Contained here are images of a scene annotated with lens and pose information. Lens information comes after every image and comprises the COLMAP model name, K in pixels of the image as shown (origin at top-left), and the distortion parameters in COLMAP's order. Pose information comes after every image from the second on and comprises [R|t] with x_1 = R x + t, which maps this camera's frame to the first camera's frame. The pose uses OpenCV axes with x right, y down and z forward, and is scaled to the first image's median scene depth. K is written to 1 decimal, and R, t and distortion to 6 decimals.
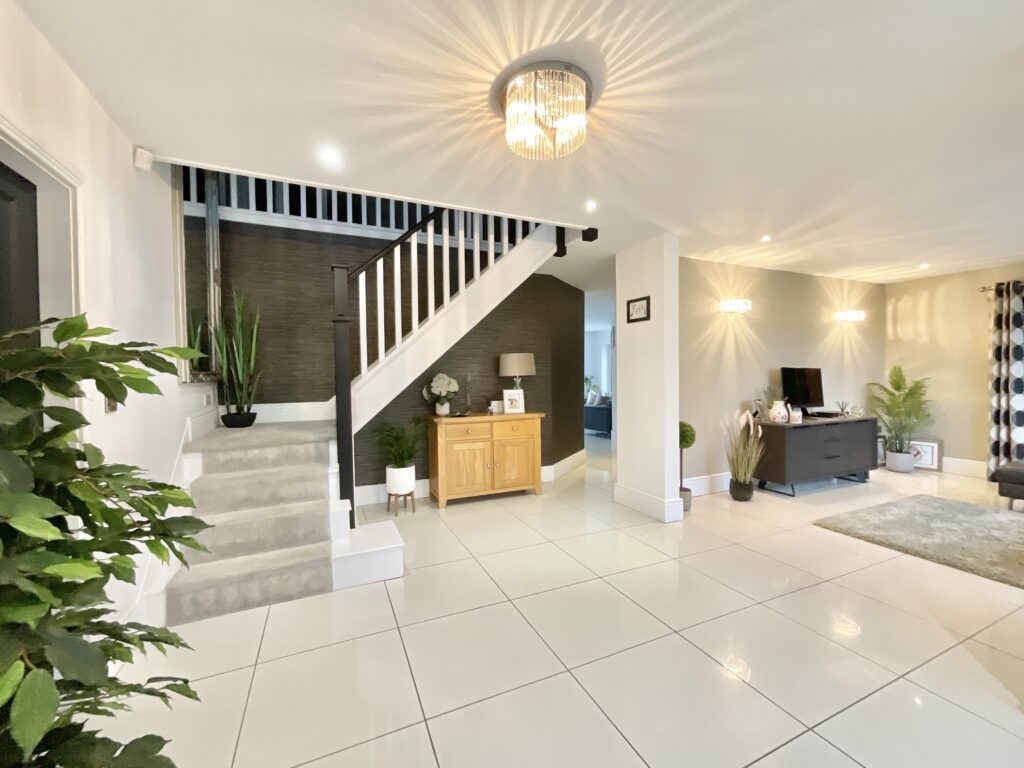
lens RADIAL K [[416.3, 0, 513.3], [0, 416.3, 384.2], [0, 0, 1]] dist [0.001306, -0.000523]
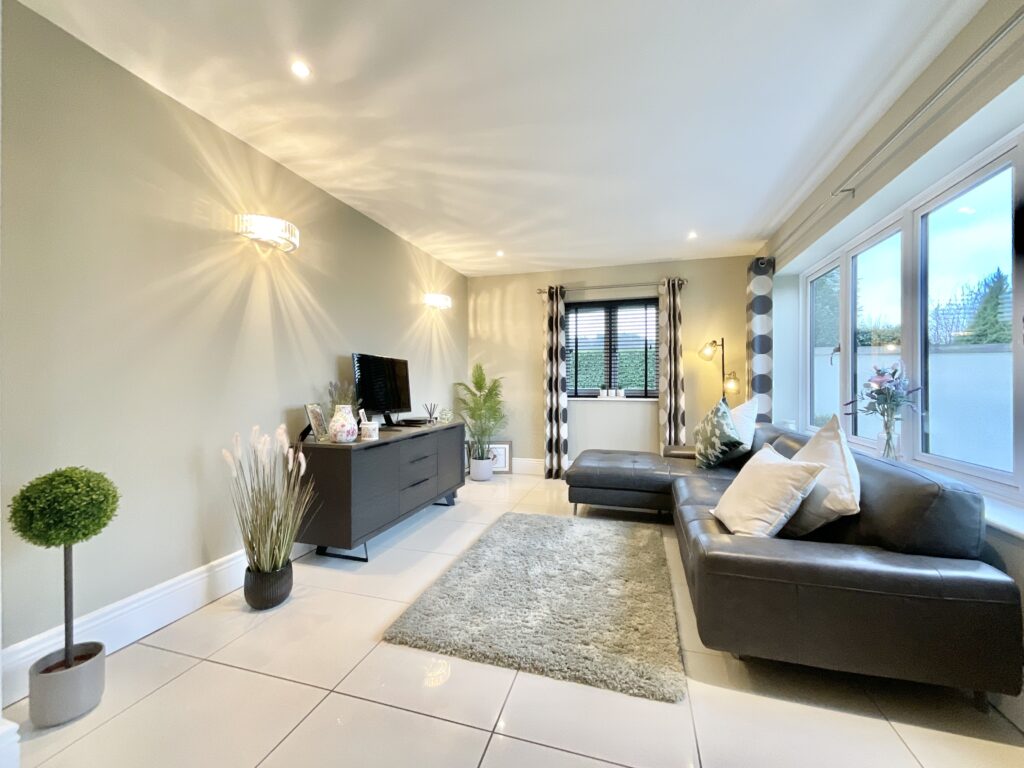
lens RADIAL K [[416.3, 0, 512.2], [0, 416.3, 385.4], [0, 0, 1]] dist [0.001306, -0.000523]
pose [[0.655664, 0.007894, 0.755012, 0.312691], [0.007917, 0.999819, -0.017328, 0.021811], [-0.755012, 0.017339, 0.655482, 0.386430]]
